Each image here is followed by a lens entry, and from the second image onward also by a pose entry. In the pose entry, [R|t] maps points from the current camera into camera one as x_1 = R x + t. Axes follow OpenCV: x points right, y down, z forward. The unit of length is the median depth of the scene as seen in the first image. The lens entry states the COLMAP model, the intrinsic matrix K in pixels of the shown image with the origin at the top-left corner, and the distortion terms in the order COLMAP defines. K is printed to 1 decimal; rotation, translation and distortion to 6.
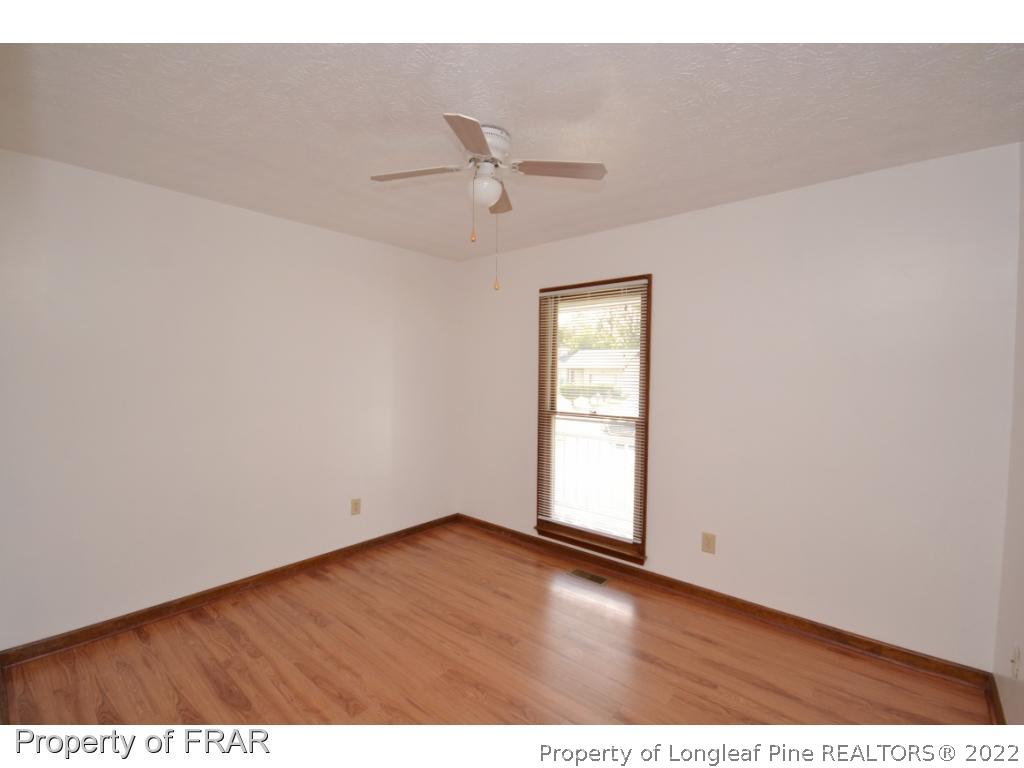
lens RADIAL K [[455.0, 0, 506.5], [0, 455.0, 390.9], [0, 0, 1]] dist [0.001884, -0.005344]
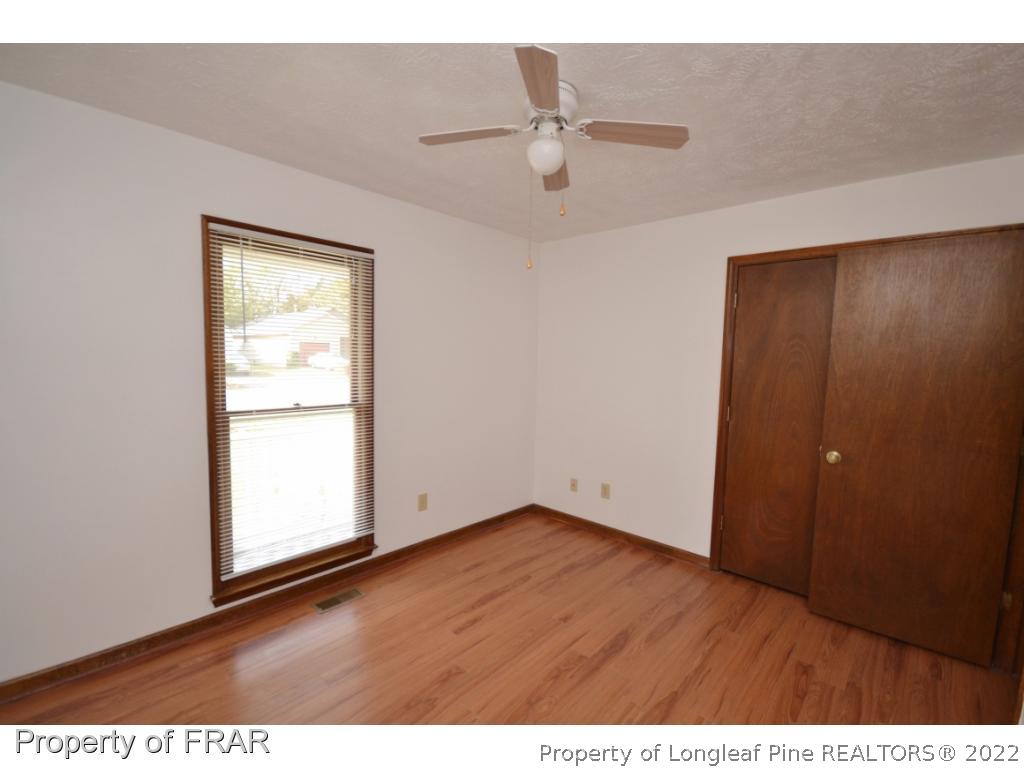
lens RADIAL K [[455.0, 0, 506.5], [0, 455.0, 390.9], [0, 0, 1]] dist [0.001884, -0.005344]
pose [[0.060013, -0.084792, 0.994590, -0.614850], [0.032145, 0.996033, 0.082976, -0.031513], [-0.997680, 0.026992, 0.062501, 0.653517]]
